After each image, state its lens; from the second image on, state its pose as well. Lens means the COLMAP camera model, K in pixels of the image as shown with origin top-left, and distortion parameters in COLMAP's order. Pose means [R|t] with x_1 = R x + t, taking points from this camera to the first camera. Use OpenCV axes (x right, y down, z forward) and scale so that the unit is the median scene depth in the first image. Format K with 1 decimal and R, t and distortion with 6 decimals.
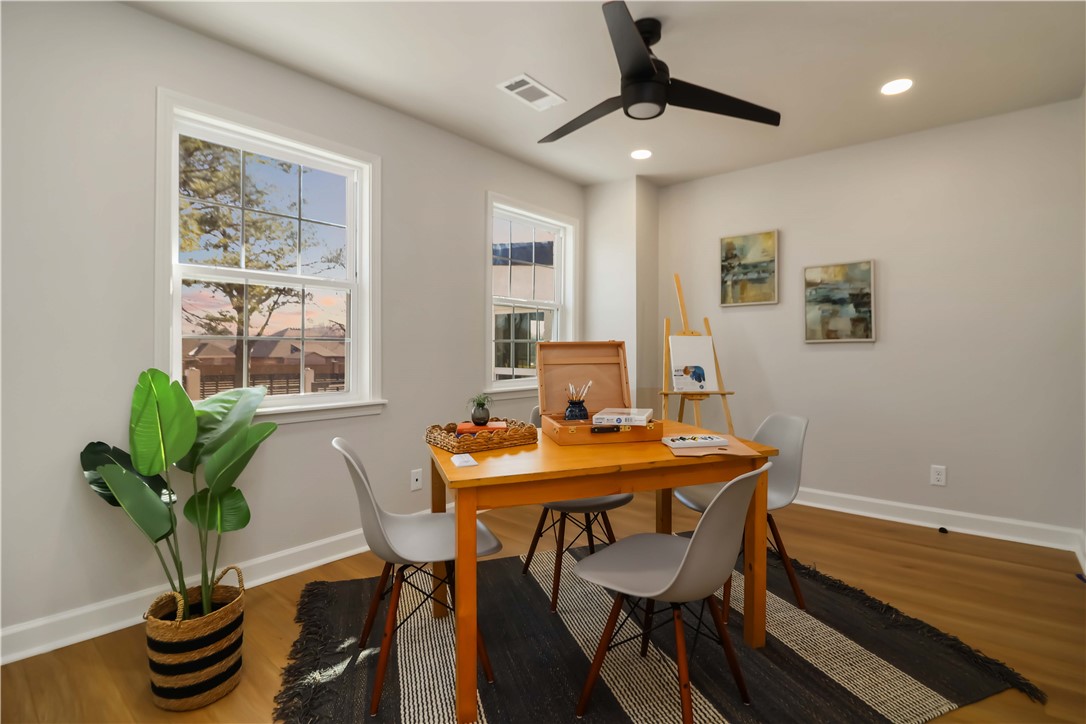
lens RADIAL K [[526.4, 0, 542.0], [0, 526.4, 359.1], [0, 0, 1]] dist [-0.003984, -0.016280]
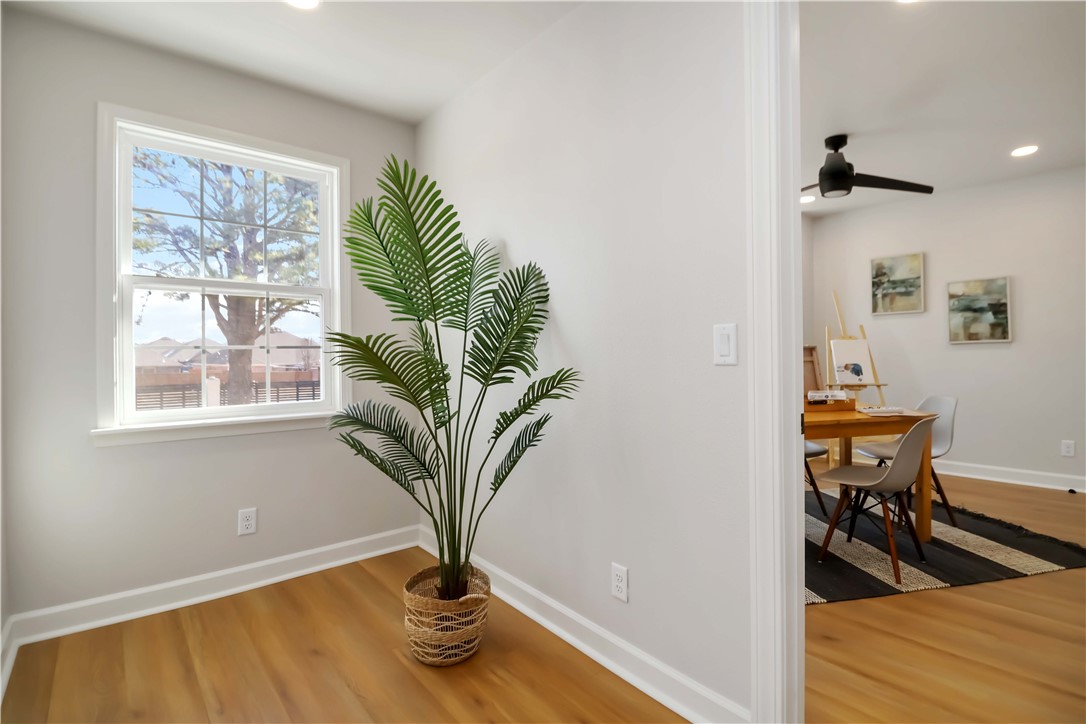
lens RADIAL K [[526.4, 0, 542.0], [0, 526.4, 359.1], [0, 0, 1]] dist [-0.003984, -0.016280]
pose [[0.983571, -0.011690, -0.180142, -0.225041], [0.010698, 0.999922, -0.006476, 0.002927], [0.180204, 0.004442, 0.983619, -0.387286]]
